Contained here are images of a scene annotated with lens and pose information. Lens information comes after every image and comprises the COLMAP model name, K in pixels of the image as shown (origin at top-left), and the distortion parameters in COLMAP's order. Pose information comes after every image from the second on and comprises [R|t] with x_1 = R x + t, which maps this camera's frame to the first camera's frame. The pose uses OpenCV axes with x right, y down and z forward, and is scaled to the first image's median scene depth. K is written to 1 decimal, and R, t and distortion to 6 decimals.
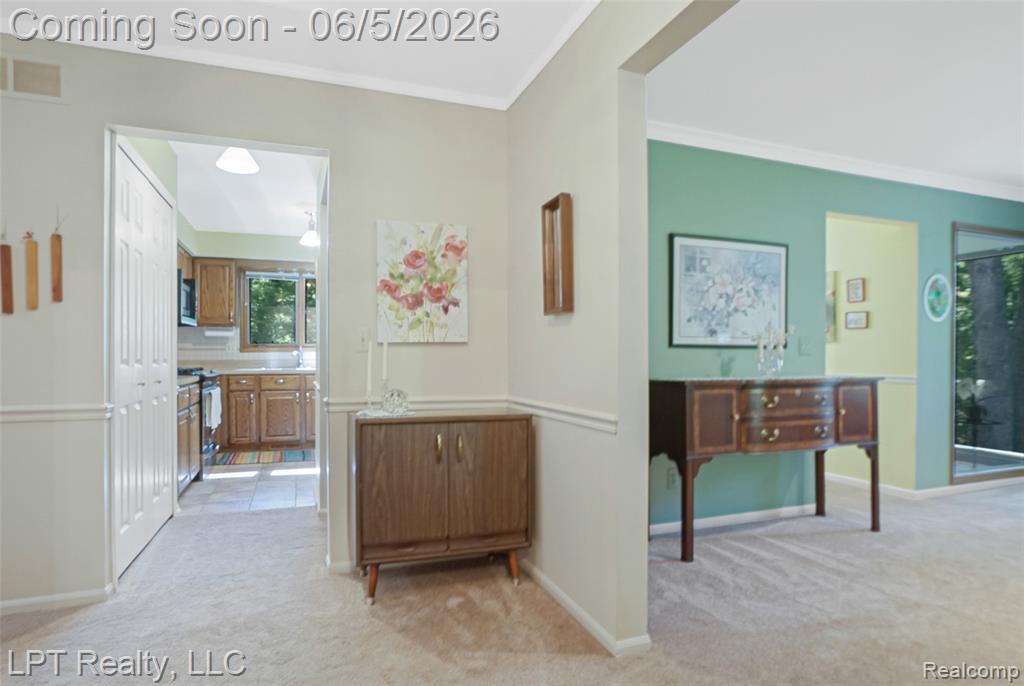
lens RADIAL K [[532.8, 0, 510.4], [0, 532.8, 353.6], [0, 0, 1]] dist [-0.048342, 0.025076]
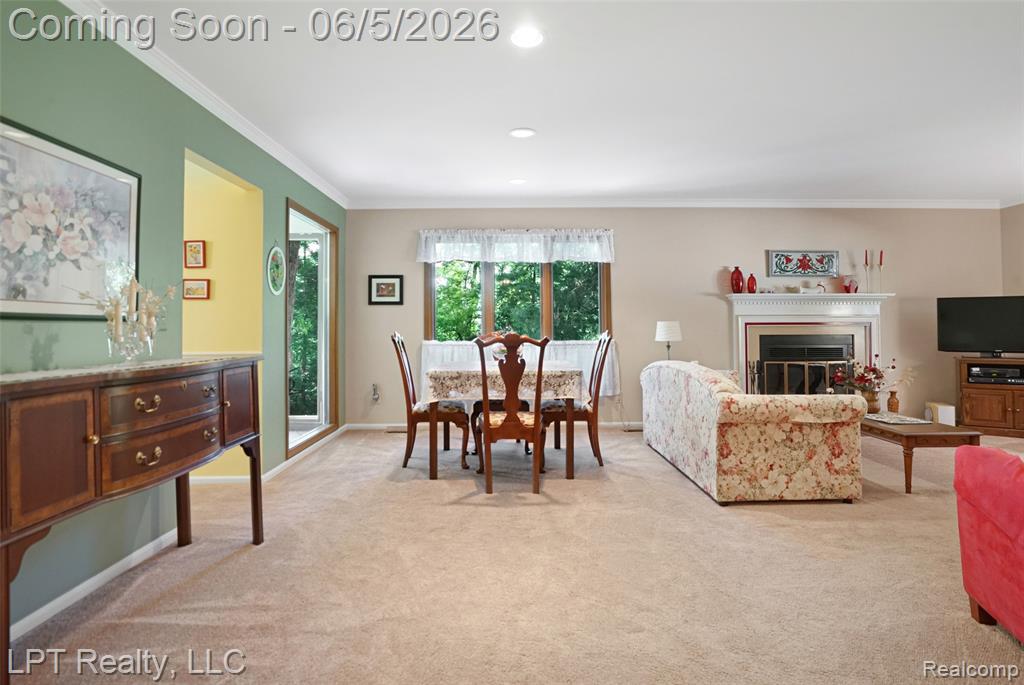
lens RADIAL K [[540.2, 0, 493.5], [0, 540.2, 314.8], [0, 0, 1]] dist [-0.049052, 0.026158]
pose [[0.362799, 0.016667, 0.931718, 0.040653], [0.011092, 0.999692, -0.022202, 0.002589], [-0.931801, 0.018390, 0.362503, 0.319493]]
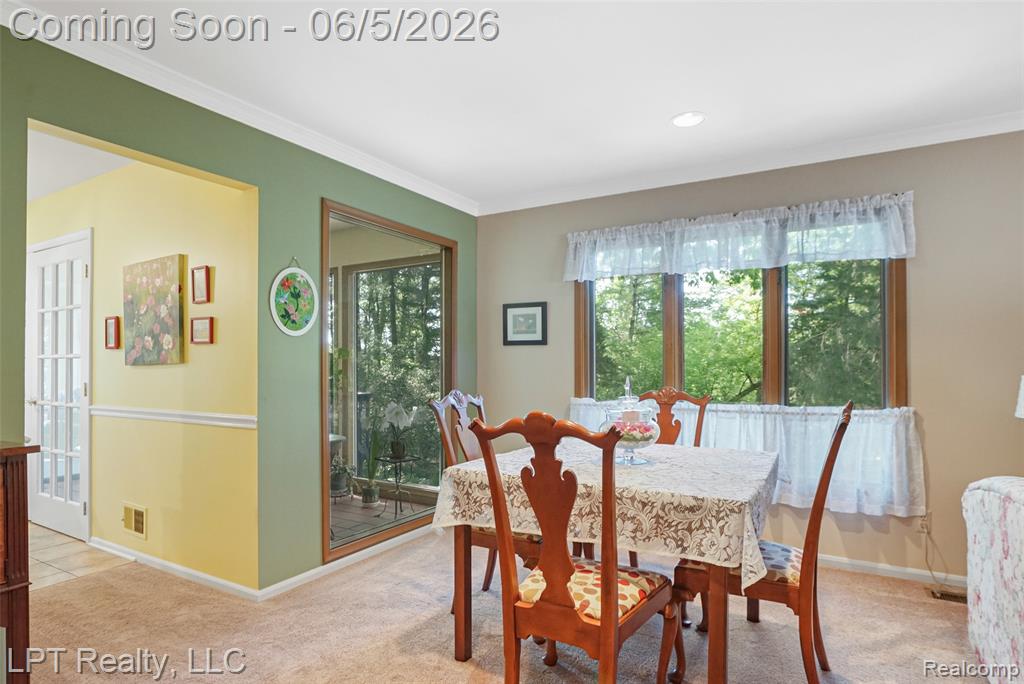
lens RADIAL K [[551.2, 0, 510.7], [0, 551.2, 364.0], [0, 0, 1]] dist [-0.052264, 0.028714]
pose [[0.772790, -0.002187, 0.634658, 0.713734], [0.006980, 0.999963, -0.005054, -0.022830], [-0.634623, 0.008336, 0.772777, 0.321057]]
